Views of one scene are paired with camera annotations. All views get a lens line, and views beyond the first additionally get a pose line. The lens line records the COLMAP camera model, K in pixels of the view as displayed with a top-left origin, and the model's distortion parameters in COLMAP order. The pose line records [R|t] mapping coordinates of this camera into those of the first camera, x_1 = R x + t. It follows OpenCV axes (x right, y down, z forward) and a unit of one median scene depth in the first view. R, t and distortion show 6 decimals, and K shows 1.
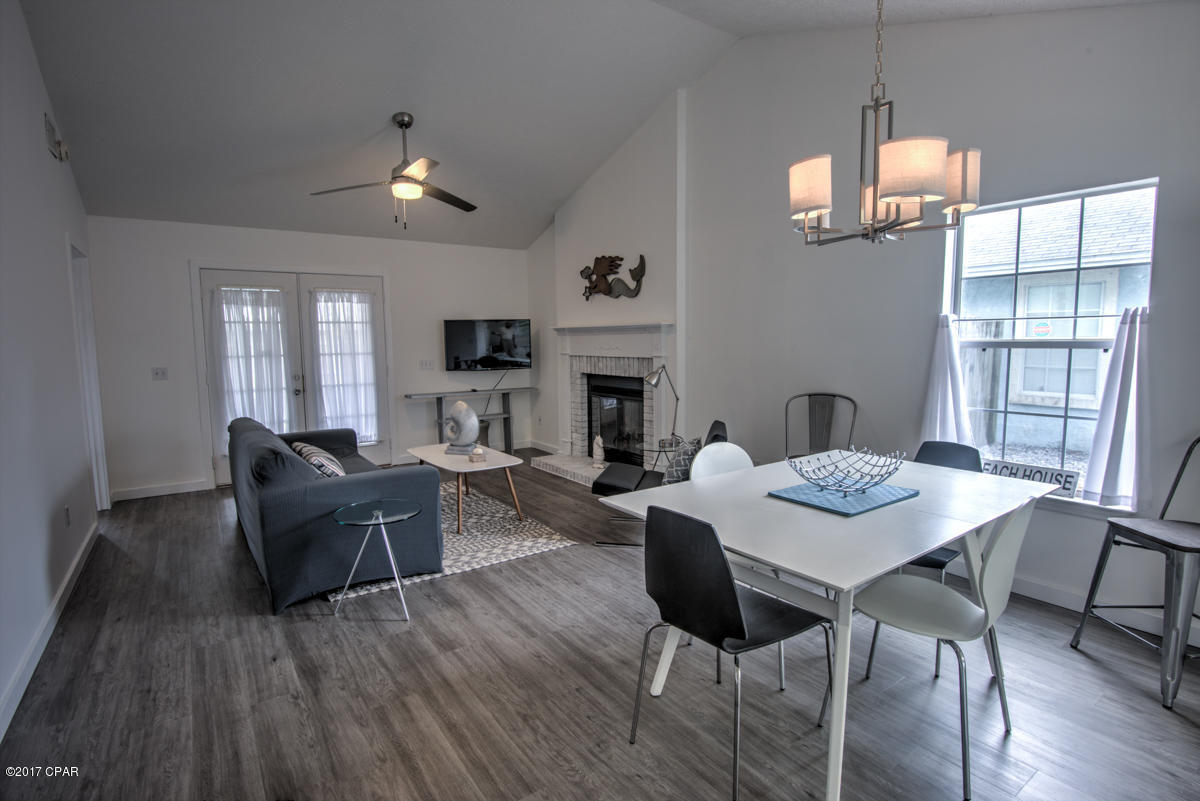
lens RADIAL K [[583.8, 0, 597.0], [0, 583.8, 403.3], [0, 0, 1]] dist [-0.020331, -0.000113]
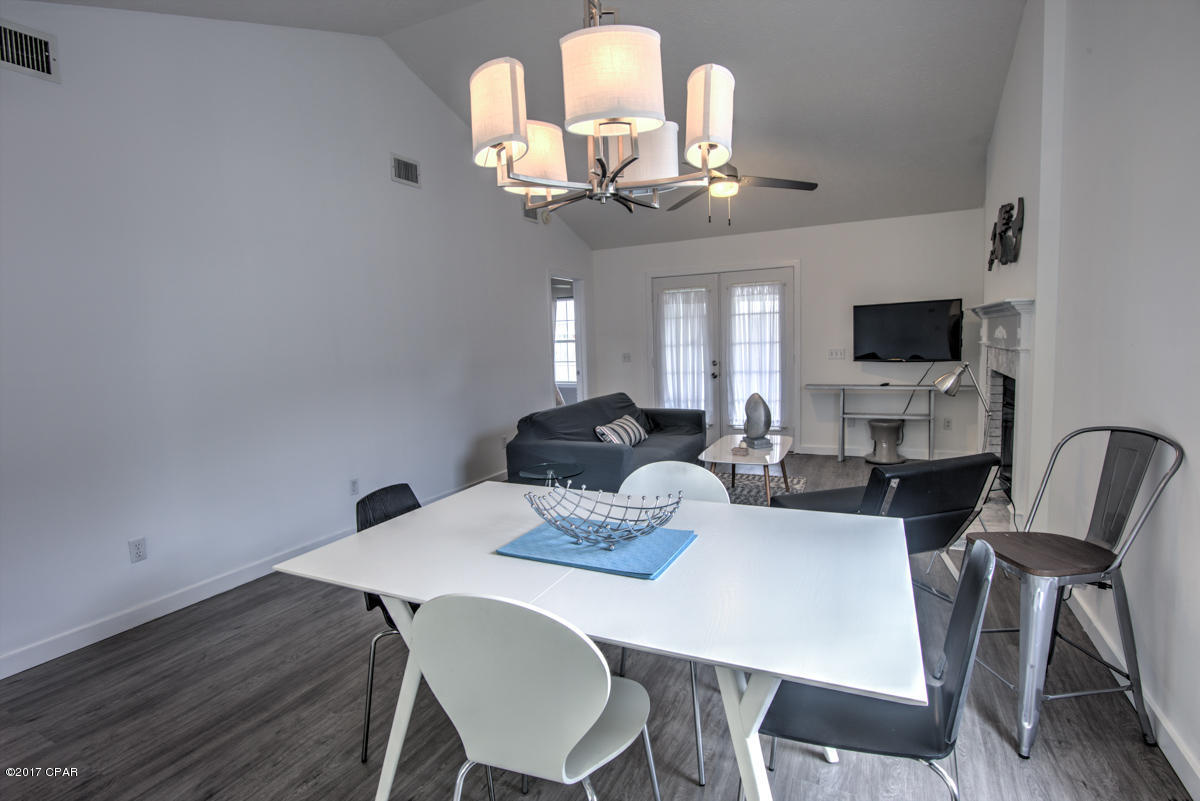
lens RADIAL K [[583.8, 0, 596.2], [0, 583.8, 401.3], [0, 0, 1]] dist [-0.020331, -0.000113]
pose [[0.479066, 0.087677, -0.873389, 0.394628], [-0.065229, 0.995804, 0.064186, -0.028281], [0.875352, 0.026221, 0.482775, 0.230264]]
